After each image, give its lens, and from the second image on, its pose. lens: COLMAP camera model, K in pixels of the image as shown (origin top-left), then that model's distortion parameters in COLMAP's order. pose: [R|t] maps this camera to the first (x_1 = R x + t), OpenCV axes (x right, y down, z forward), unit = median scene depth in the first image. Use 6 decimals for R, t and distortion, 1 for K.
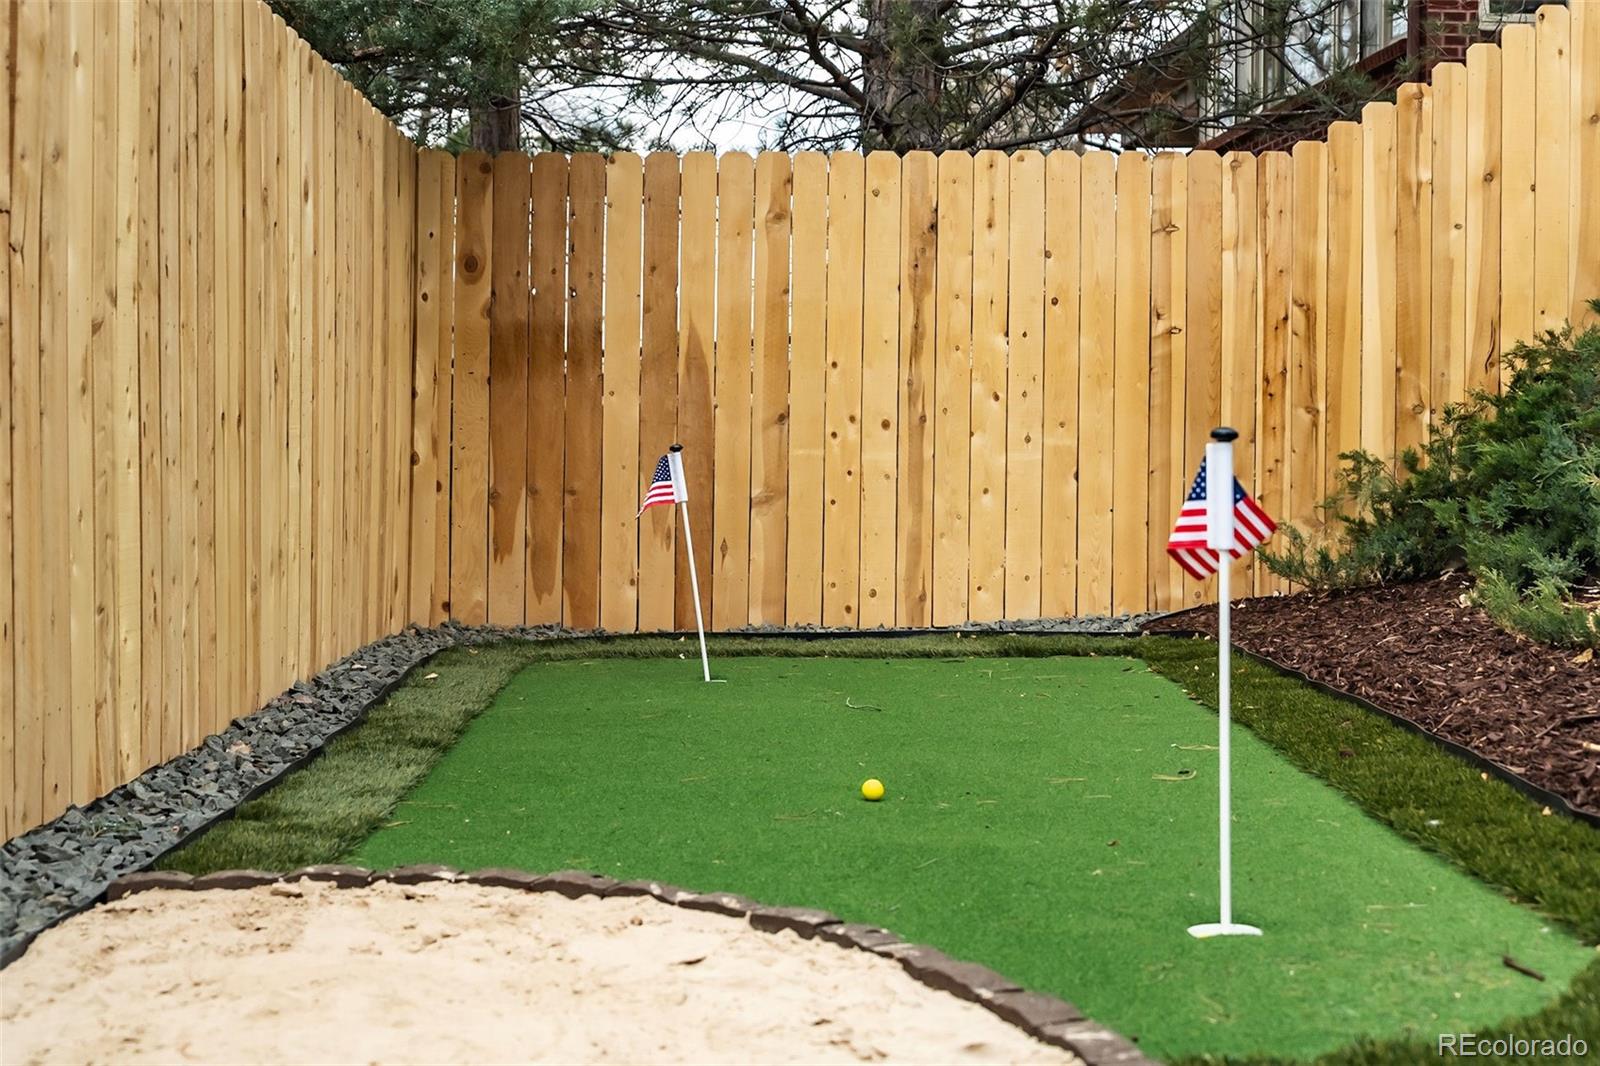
lens RADIAL K [[1883.2, 0, 891.2], [0, 1883.2, 514.6], [0, 0, 1]] dist [-0.005729, 0.000000]
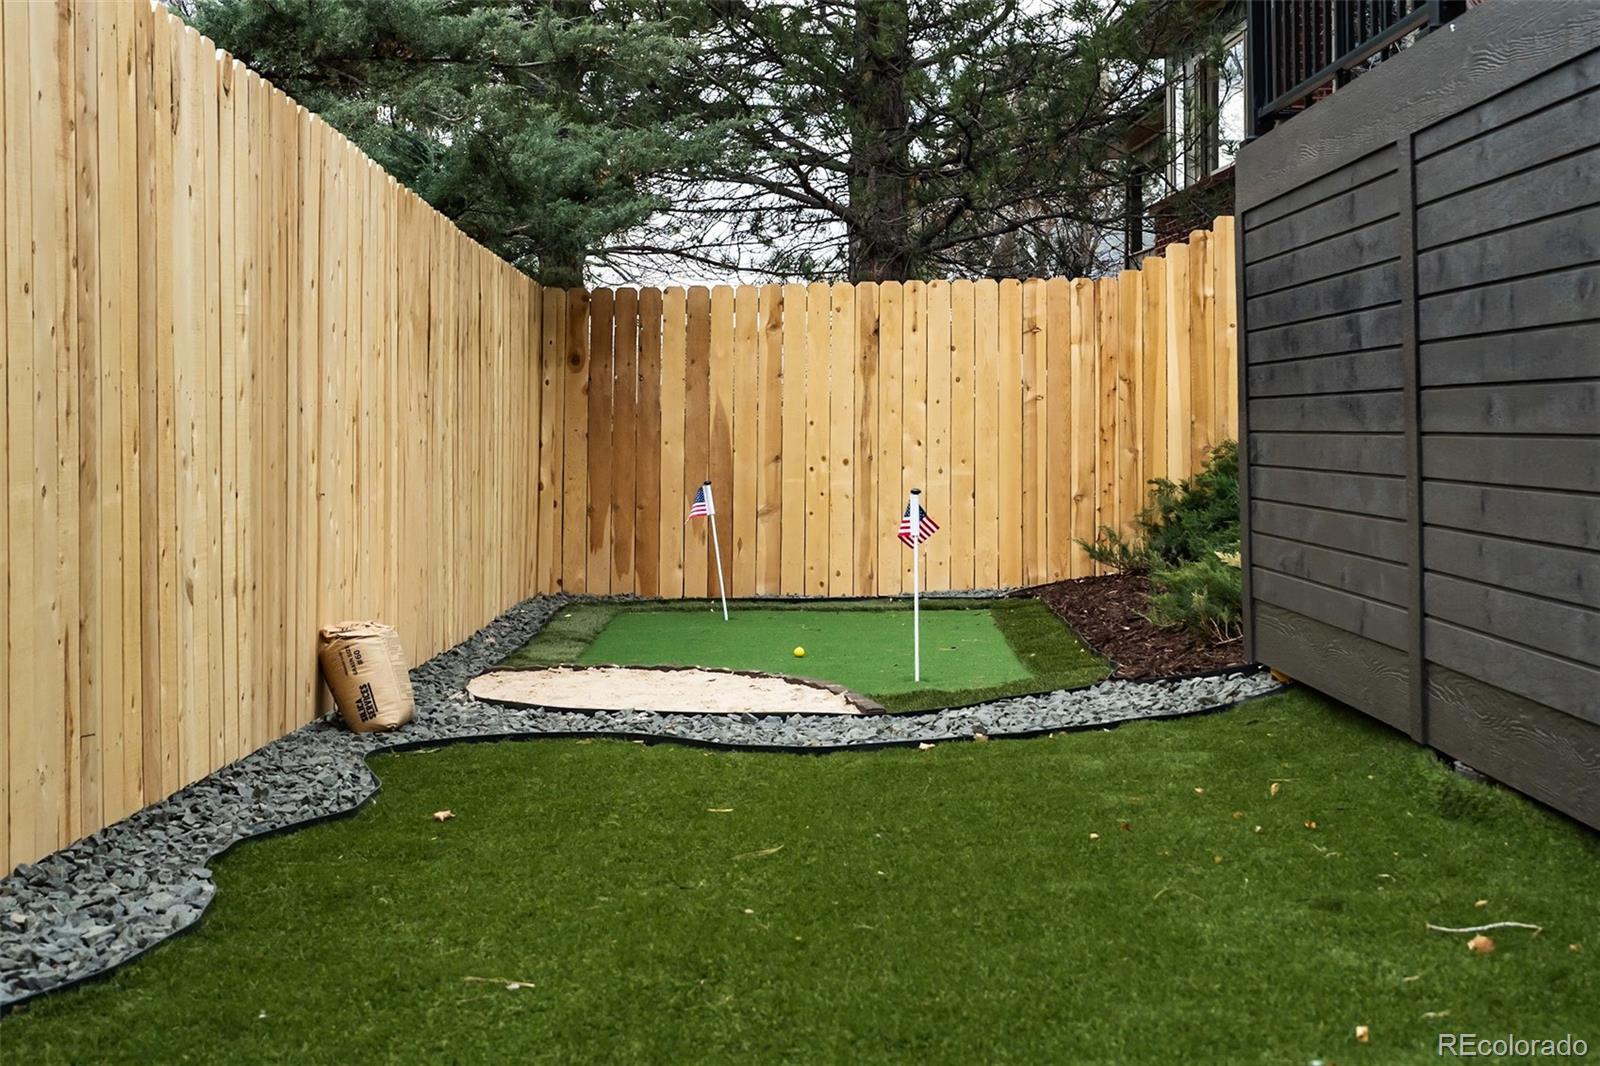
lens RADIAL K [[2323.3, 0, 797.8], [0, 2323.3, 531.9], [0, 0, 1]] dist [0.010358, 0.000000]
pose [[0.996963, -0.002673, -0.077828, 0.104418], [0.003080, 0.999982, 0.005112, -0.001336], [0.077813, -0.005336, 0.996954, -0.870394]]
